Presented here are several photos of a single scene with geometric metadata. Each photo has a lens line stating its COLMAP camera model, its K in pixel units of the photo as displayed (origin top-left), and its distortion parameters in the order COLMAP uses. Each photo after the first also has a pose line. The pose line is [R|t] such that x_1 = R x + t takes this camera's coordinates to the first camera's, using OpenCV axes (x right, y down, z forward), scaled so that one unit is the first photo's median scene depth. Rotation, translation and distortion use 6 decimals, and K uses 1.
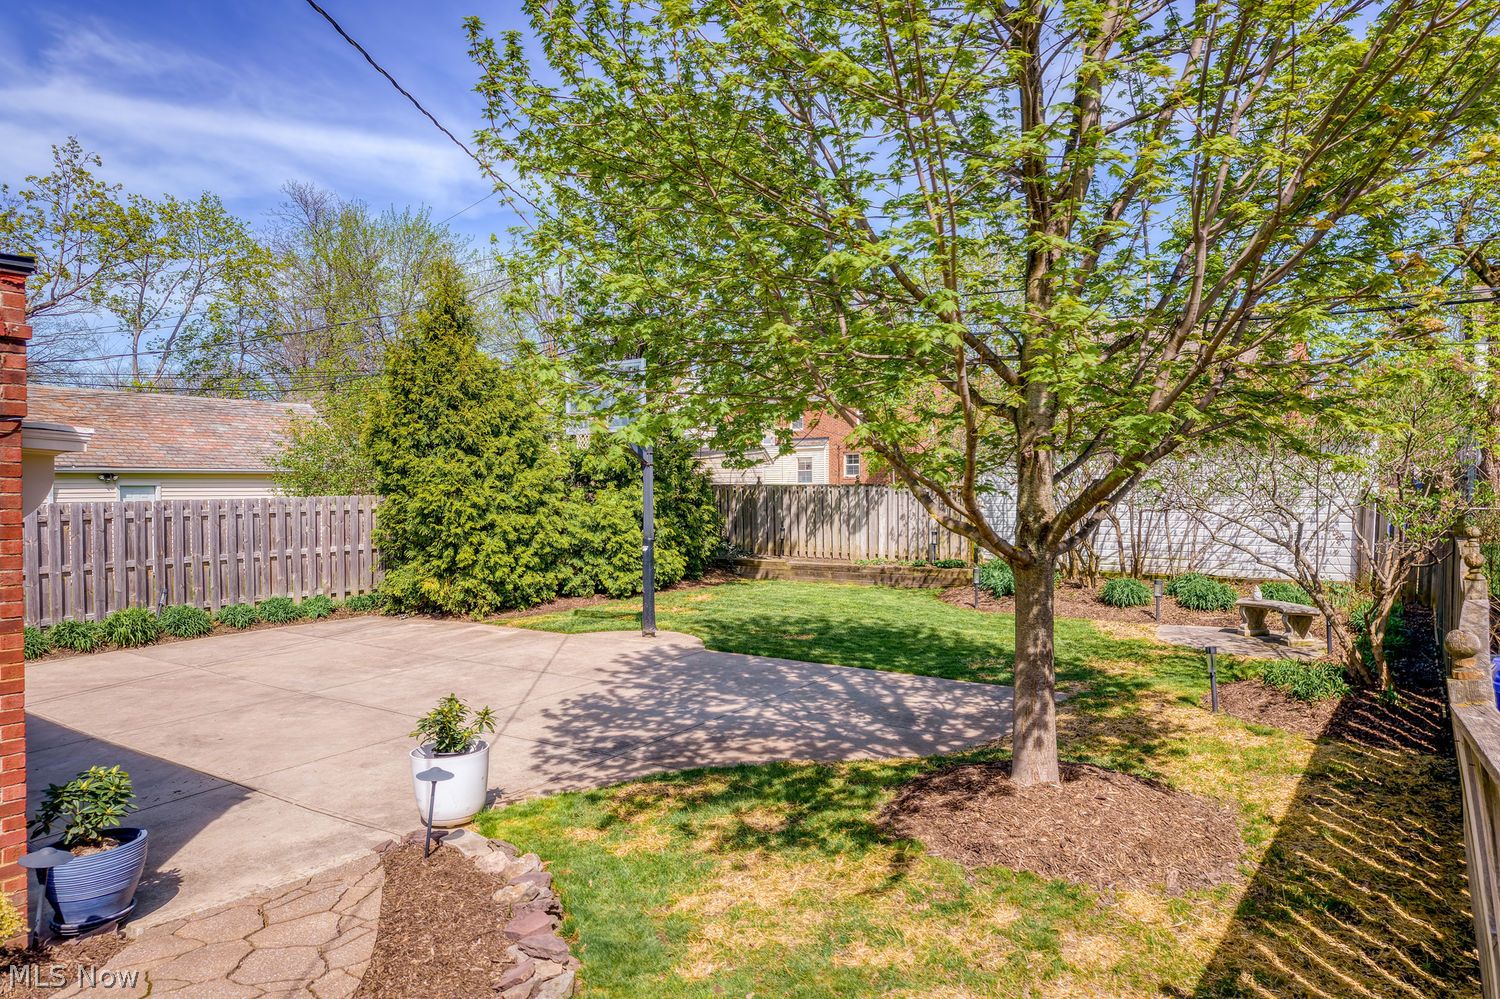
lens RADIAL K [[959.7, 0, 750.7], [0, 959.7, 498.3], [0, 0, 1]] dist [-0.001484, -0.001006]
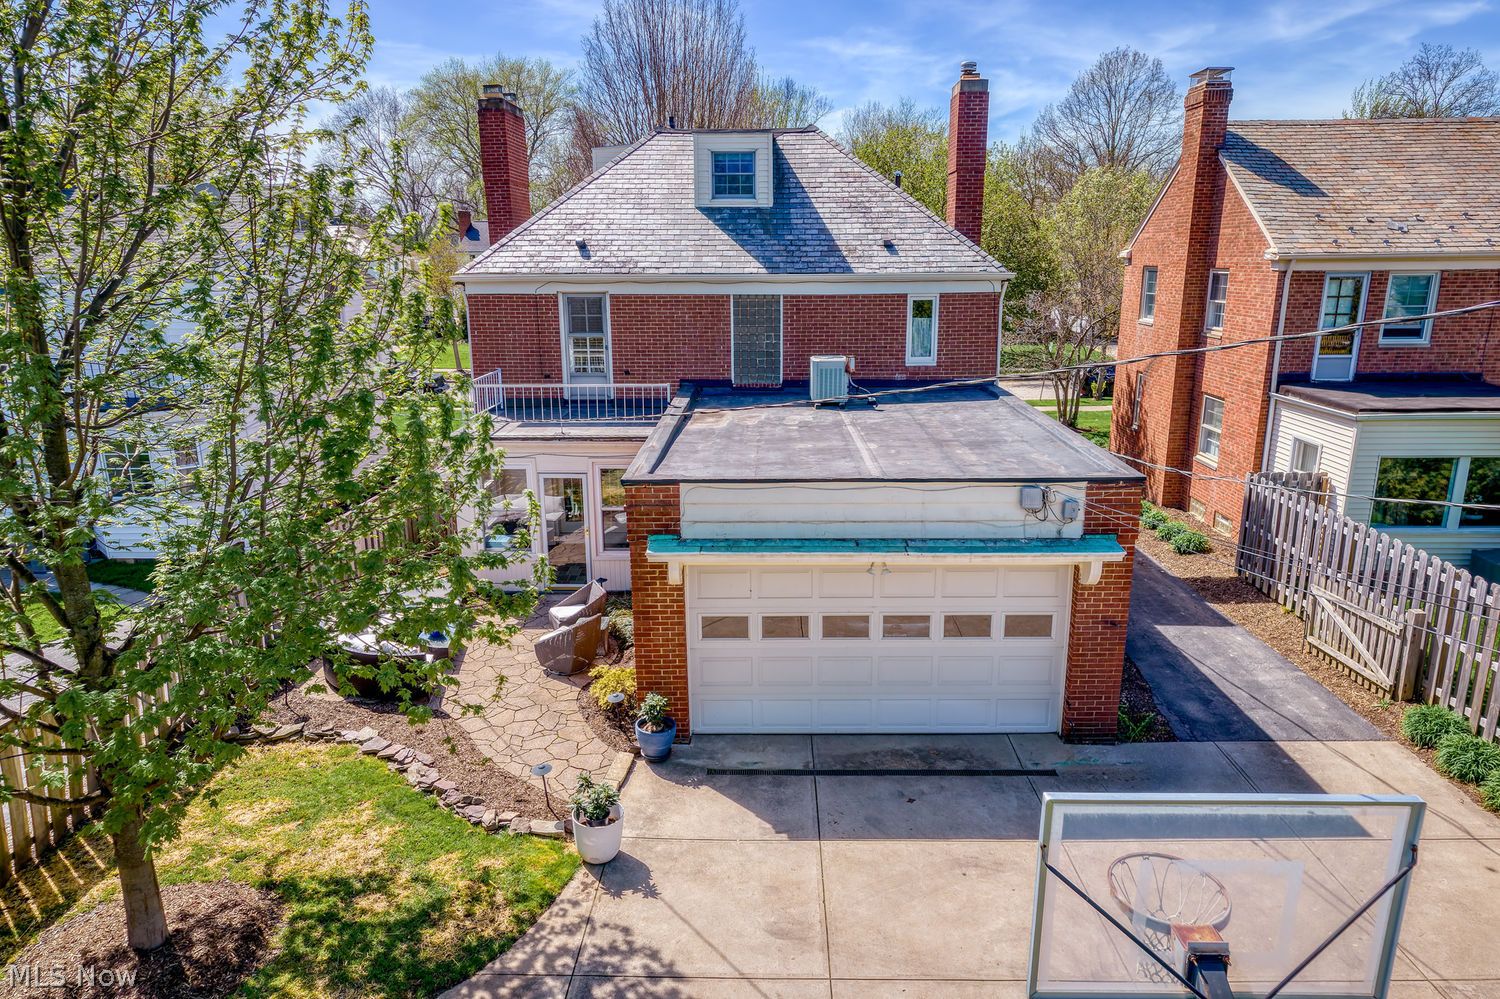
lens RADIAL K [[959.7, 0, 749.4], [0, 959.7, 502.5], [0, 0, 1]] dist [-0.001484, -0.001006]
pose [[-0.828427, 0.138227, -0.542773, 0.243659], [-0.011908, 0.964503, 0.263803, -0.627819], [0.559971, 0.225004, -0.797374, 2.342412]]
